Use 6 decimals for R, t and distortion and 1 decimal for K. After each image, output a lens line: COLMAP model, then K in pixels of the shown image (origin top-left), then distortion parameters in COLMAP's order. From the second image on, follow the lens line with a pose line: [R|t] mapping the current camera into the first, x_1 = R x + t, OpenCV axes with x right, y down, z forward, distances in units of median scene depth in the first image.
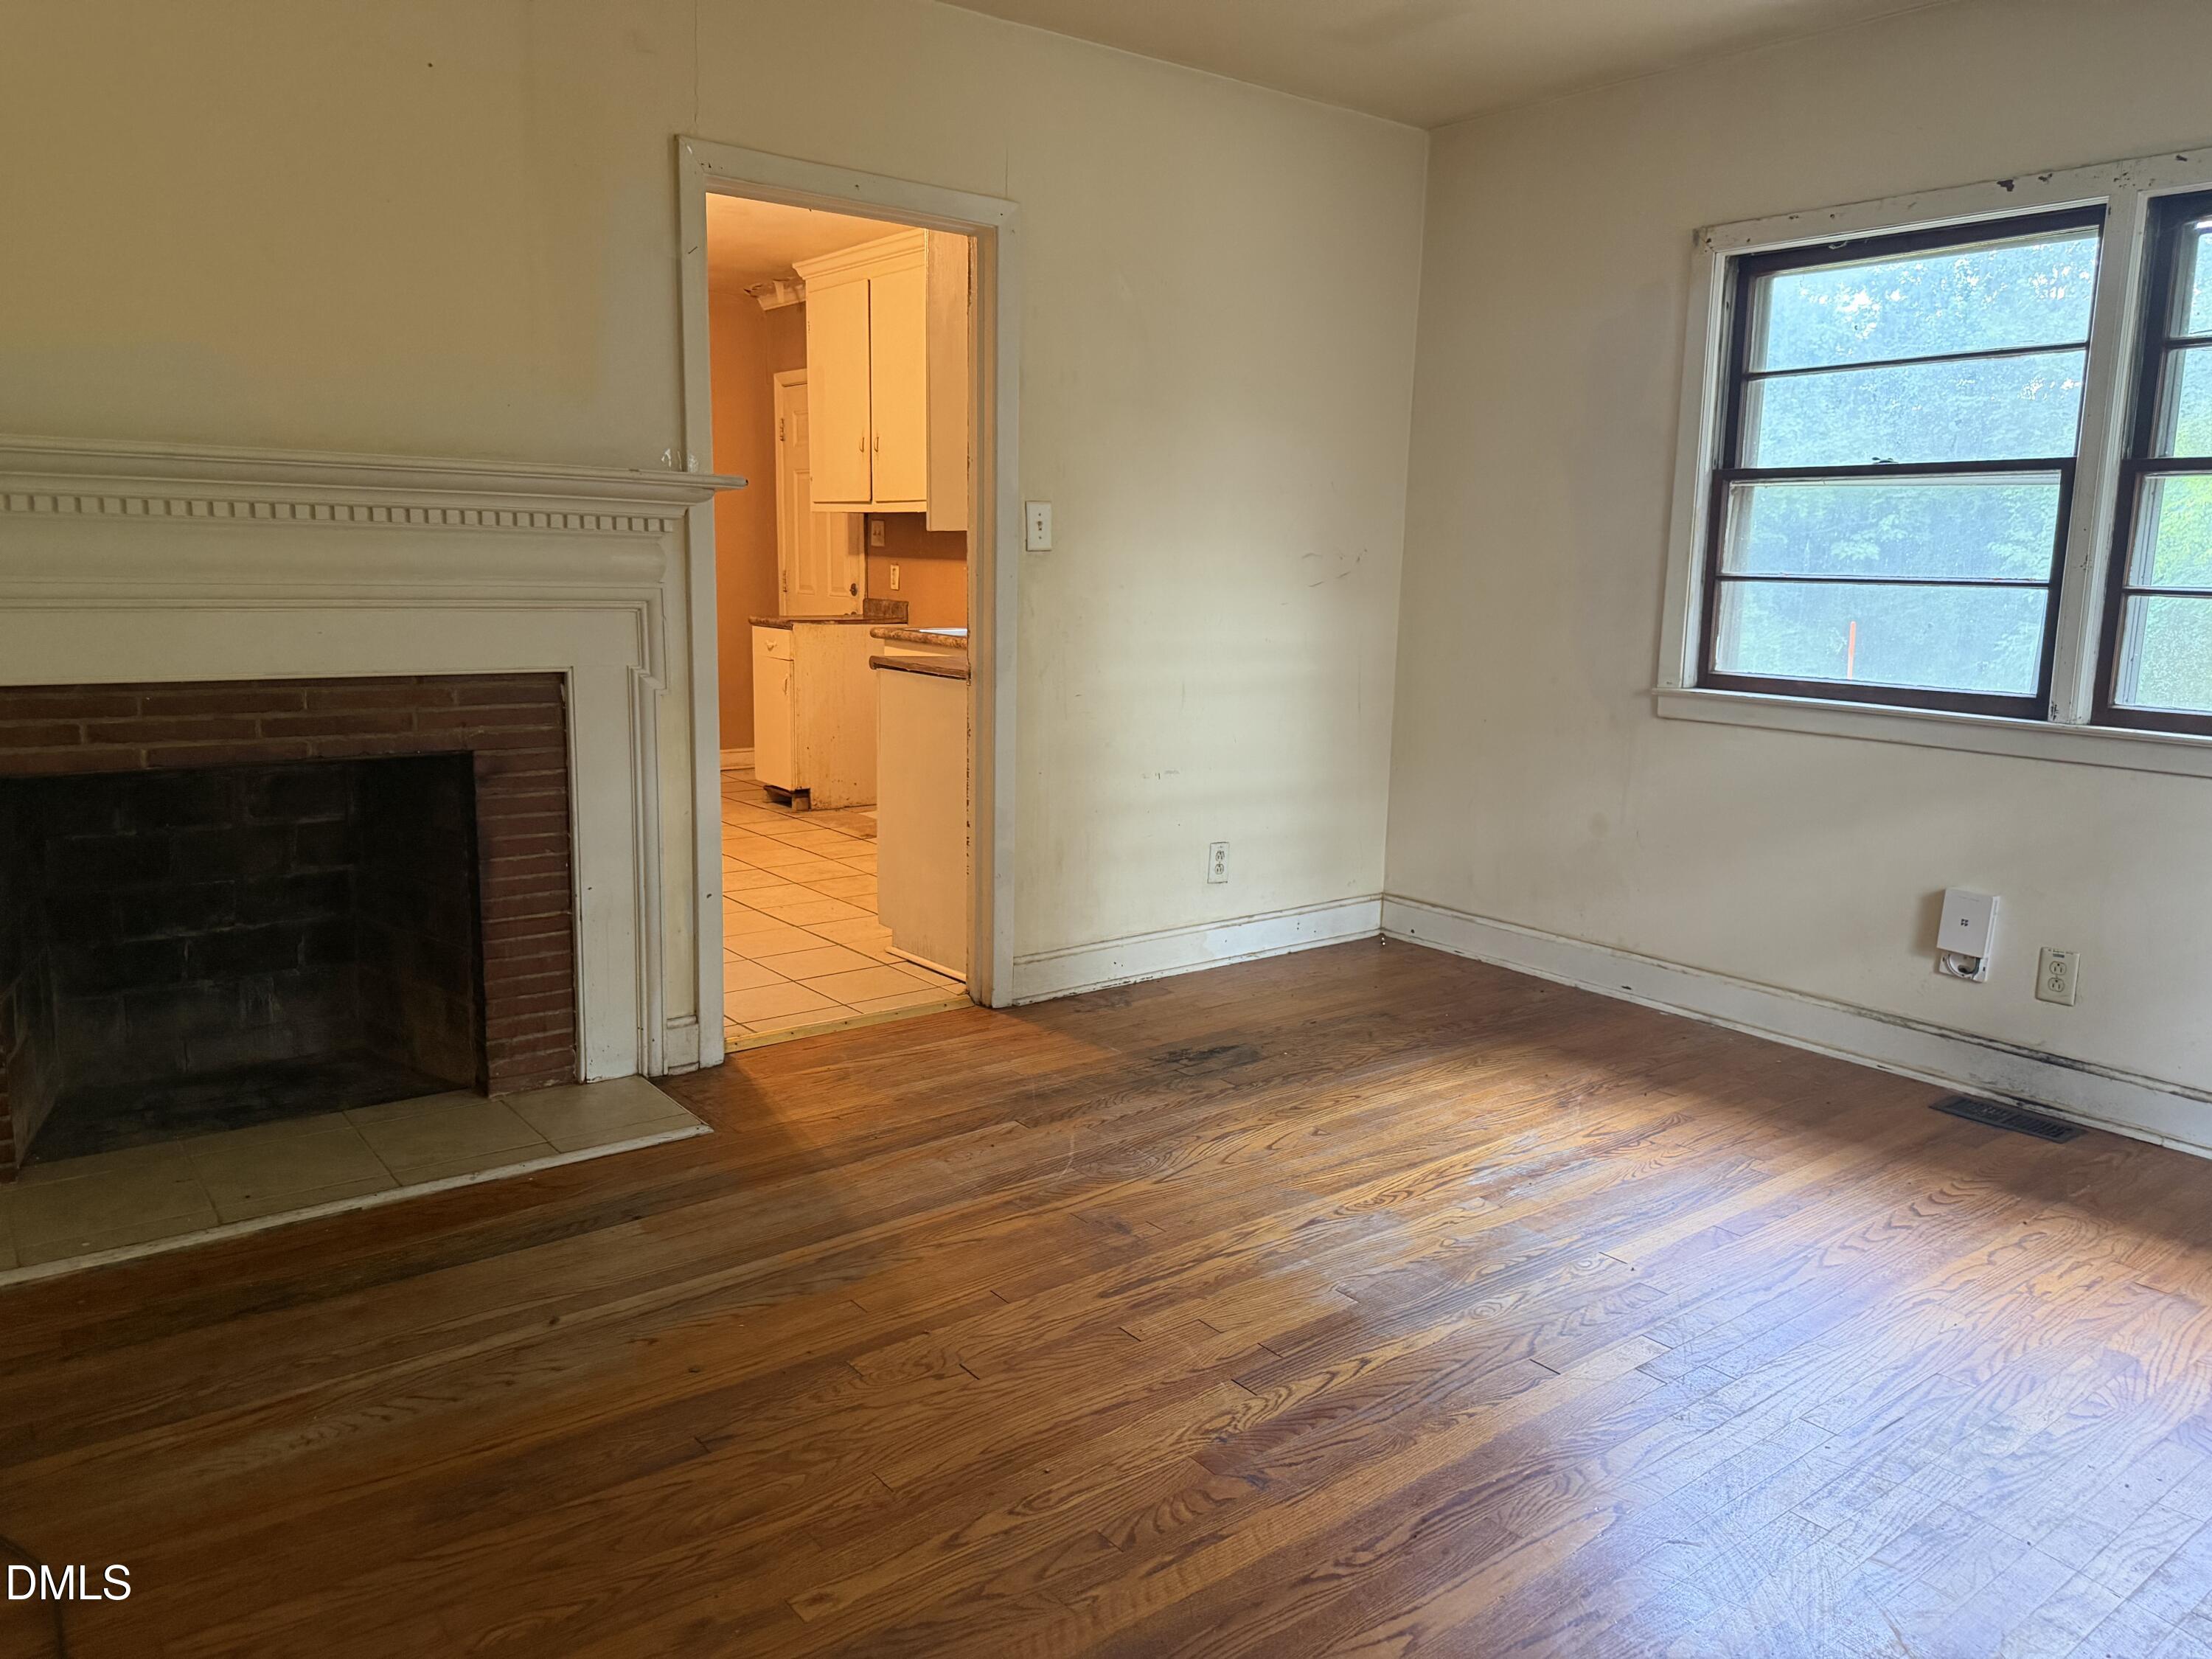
lens RADIAL K [[1568.4, 0, 1088.0], [0, 1568.4, 827.9], [0, 0, 1]] dist [0.070341, -0.073352]
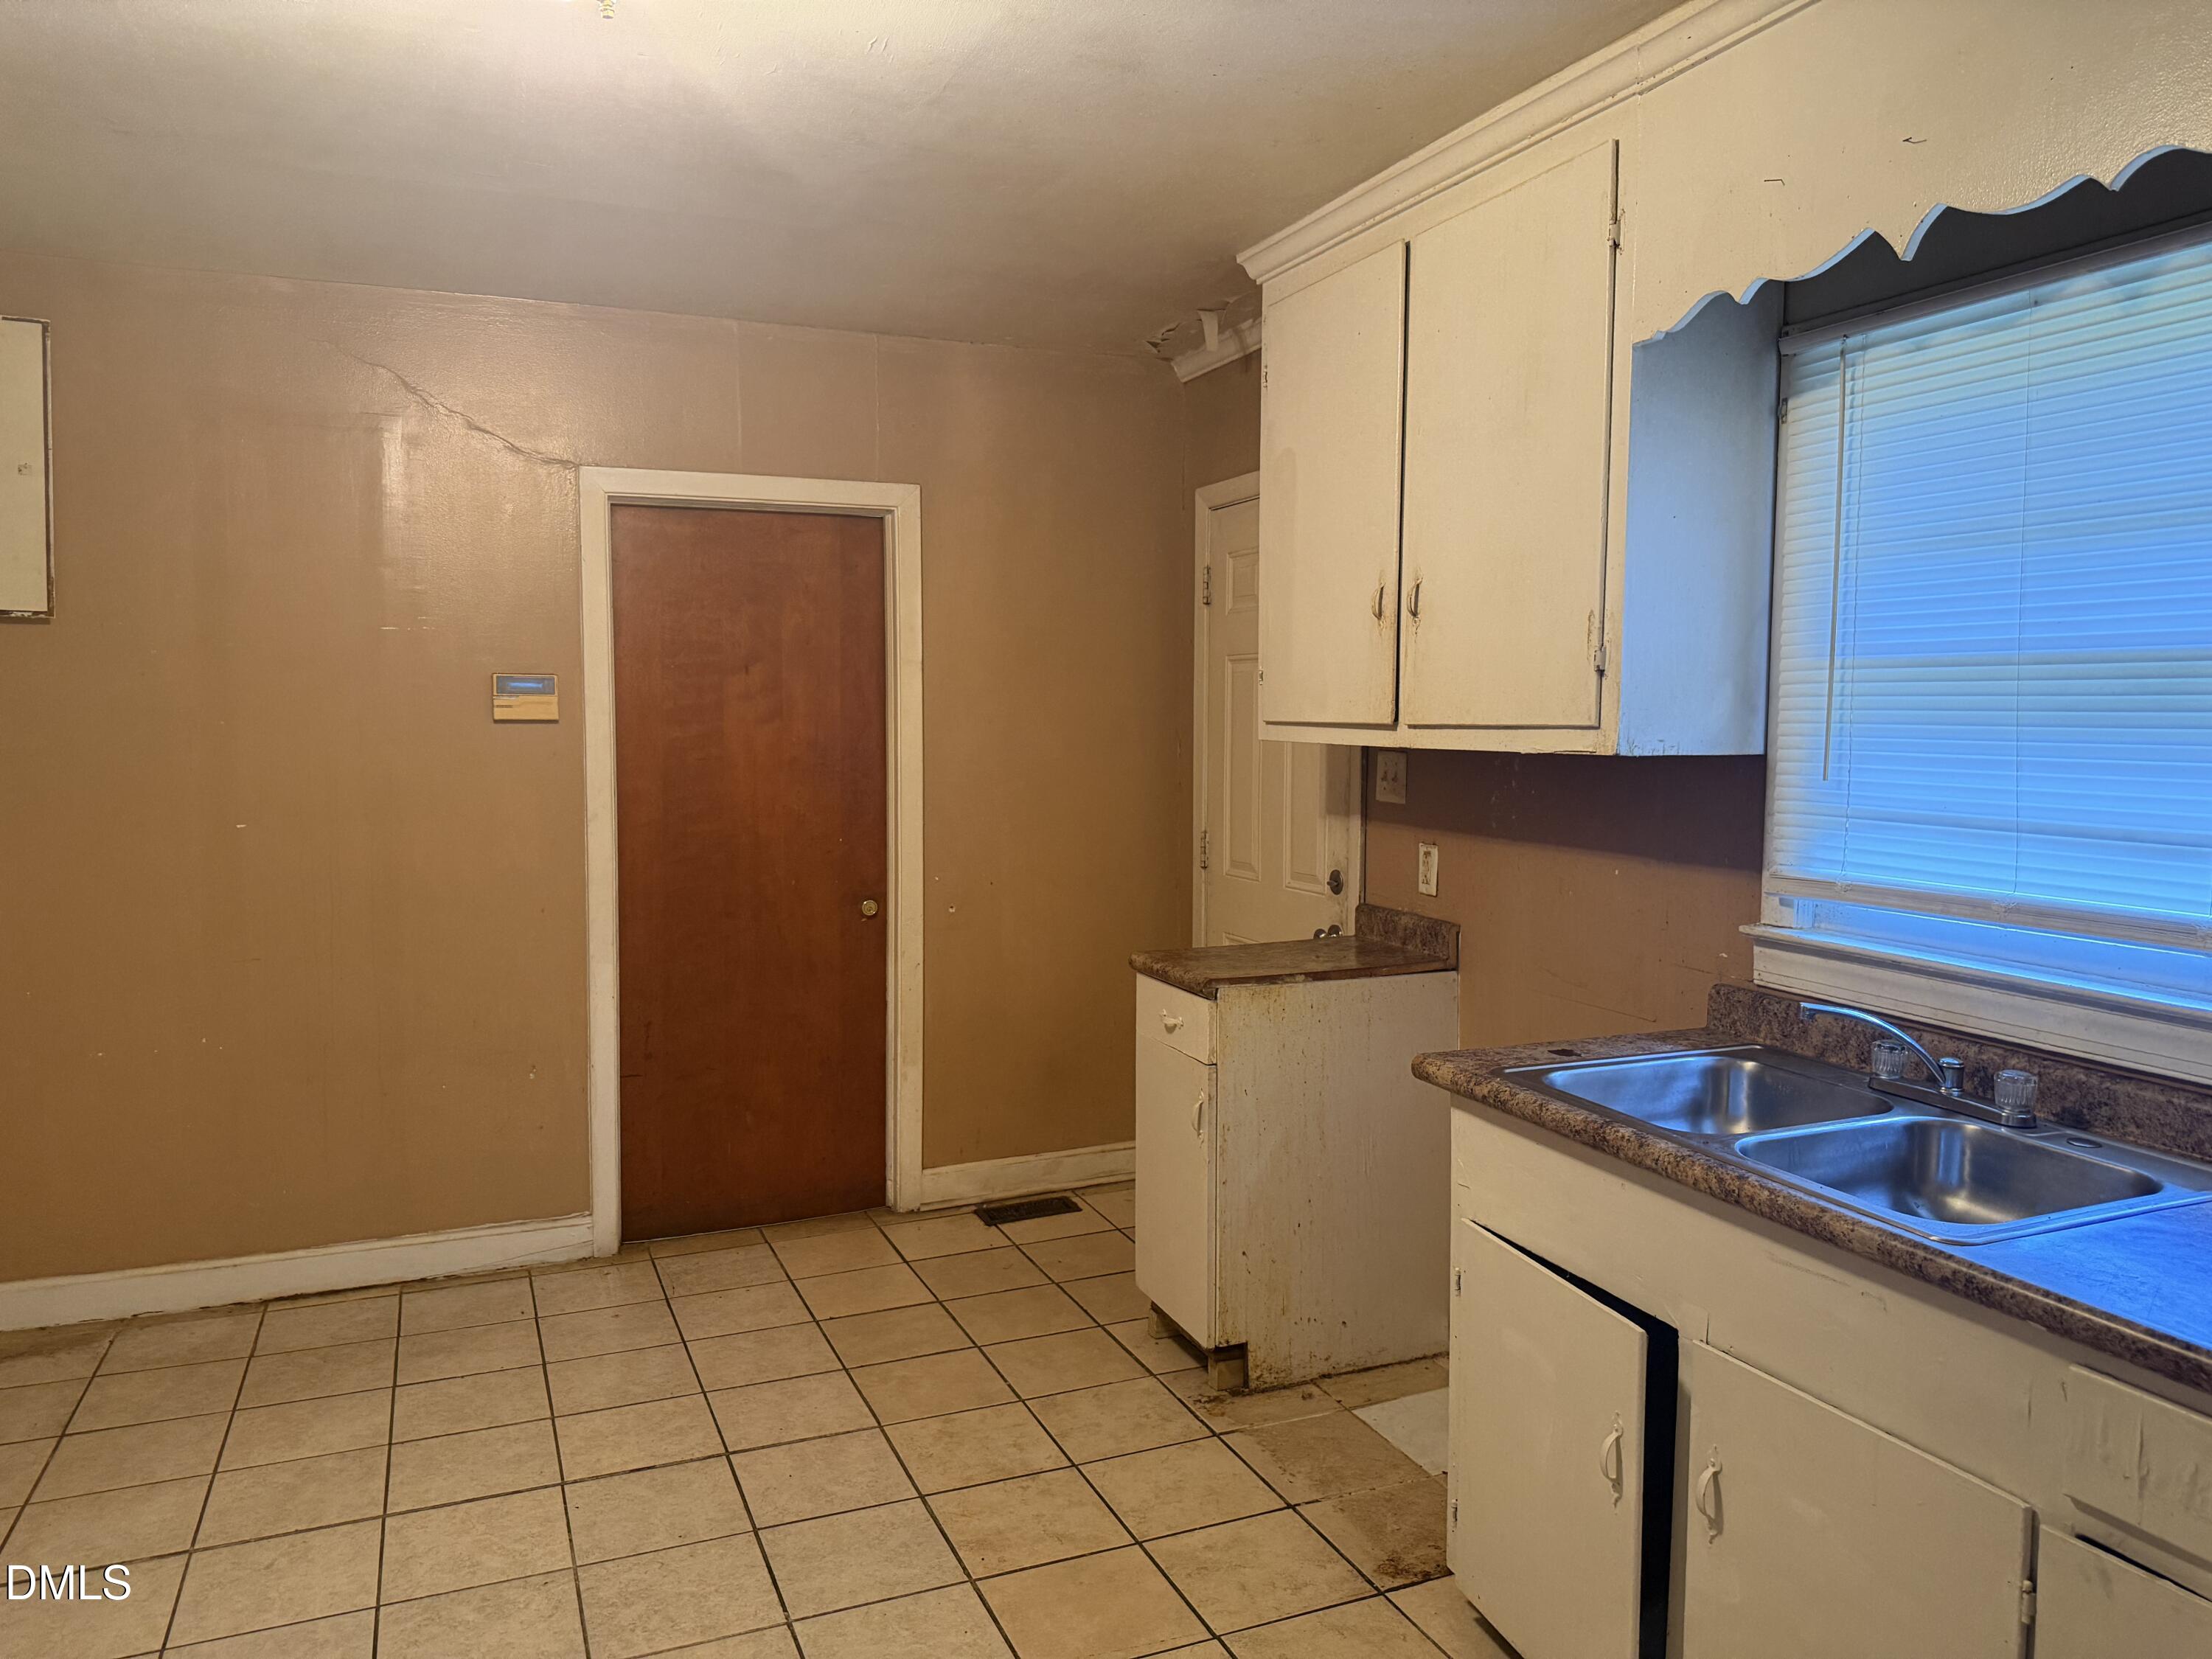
lens RADIAL K [[1568.4, 0, 1109.7], [0, 1568.4, 813.7], [0, 0, 1]] dist [0.070341, -0.073352]
pose [[0.968841, 0.001310, -0.247680, -0.185585], [-0.028846, 0.993778, -0.107578, -0.230587], [0.245998, 0.111371, 0.962851, 0.964567]]
